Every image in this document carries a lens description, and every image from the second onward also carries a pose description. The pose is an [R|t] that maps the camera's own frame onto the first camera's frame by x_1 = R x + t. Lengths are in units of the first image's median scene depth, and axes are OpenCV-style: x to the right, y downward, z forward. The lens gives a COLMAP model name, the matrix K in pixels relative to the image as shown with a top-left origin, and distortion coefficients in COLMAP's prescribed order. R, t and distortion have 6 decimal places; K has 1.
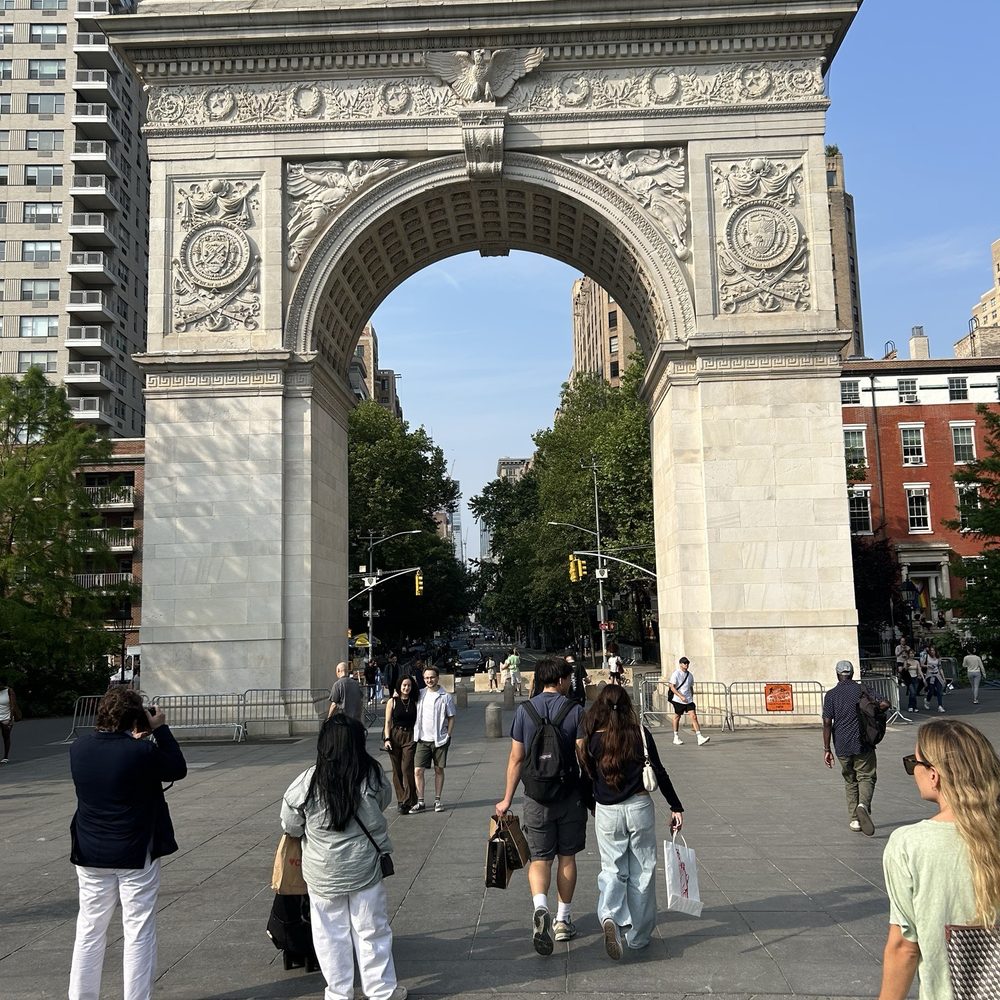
lens RADIAL K [[1007.9, 0, 515.5], [0, 1007.9, 498.4], [0, 0, 1]] dist [0.048179, -0.090597]
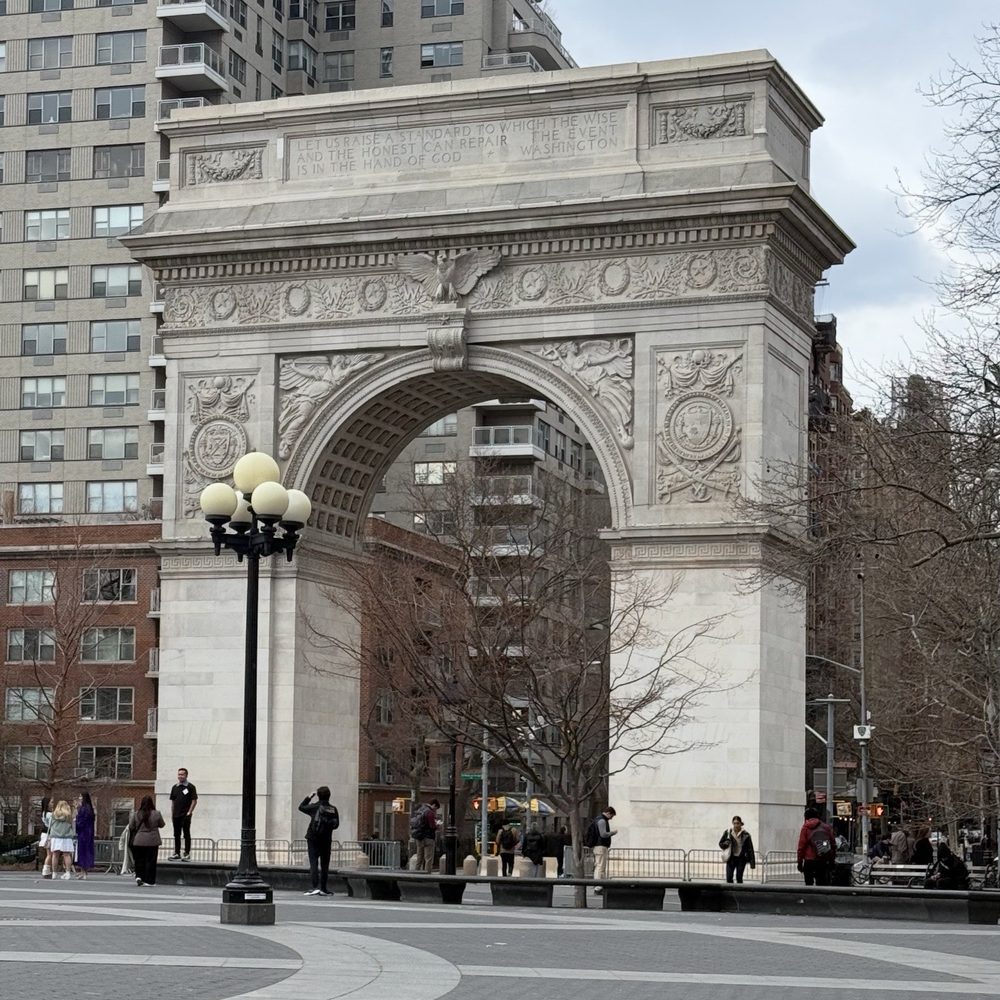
lens RADIAL K [[2510.8, 0, 379.8], [0, 2510.8, 652.4], [0, 0, 1]] dist [0.099634, -0.059217]
pose [[0.937286, 0.020290, -0.347969, 0.824341], [0.001818, 0.998006, 0.063091, -0.188885], [0.348556, -0.059767, 0.935381, -1.510599]]
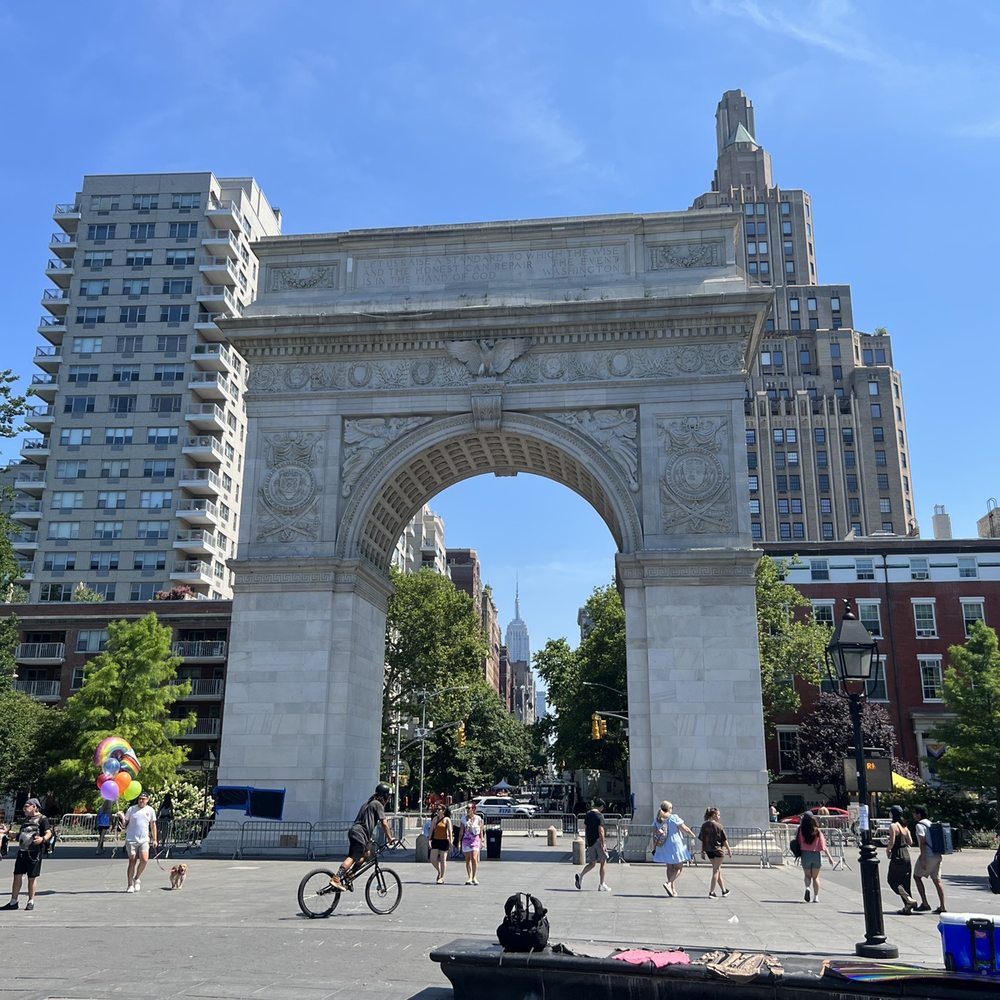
lens RADIAL K [[999.8, 0, 500.0], [0, 999.8, 500.0], [0, 0, 1]] dist [0.106775, -0.219392]
pose [[0.994764, 0.007262, -0.101936, 0.122660], [-0.021776, 0.989626, -0.142005, -0.036483], [0.099847, 0.143481, 0.984603, -0.297600]]
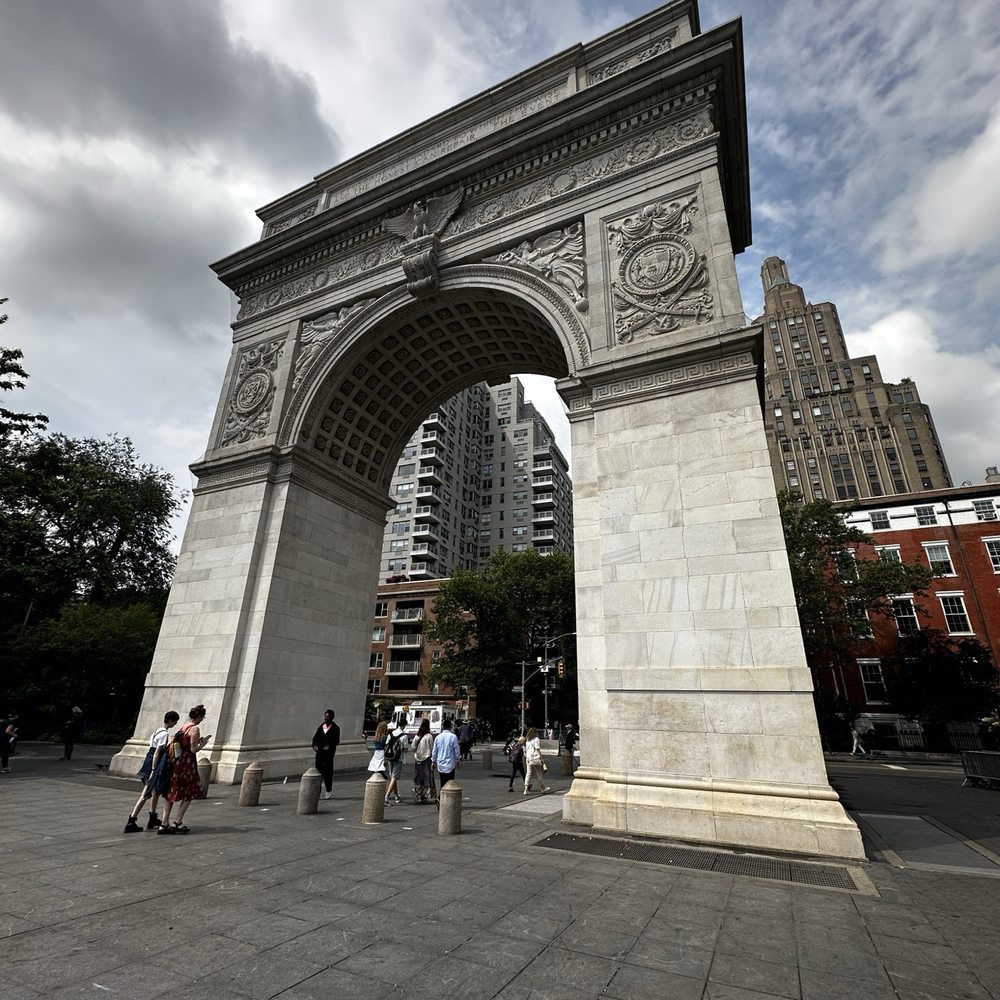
lens RADIAL K [[533.9, 0, 500.0], [0, 533.9, 500.0], [0, 0, 1]] dist [-0.018179, 0.015661]
pose [[0.913851, -0.103599, -0.392611, 0.278302], [0.003958, 0.969131, -0.246514, 0.081411], [0.406030, 0.223723, 0.886052, 0.528069]]
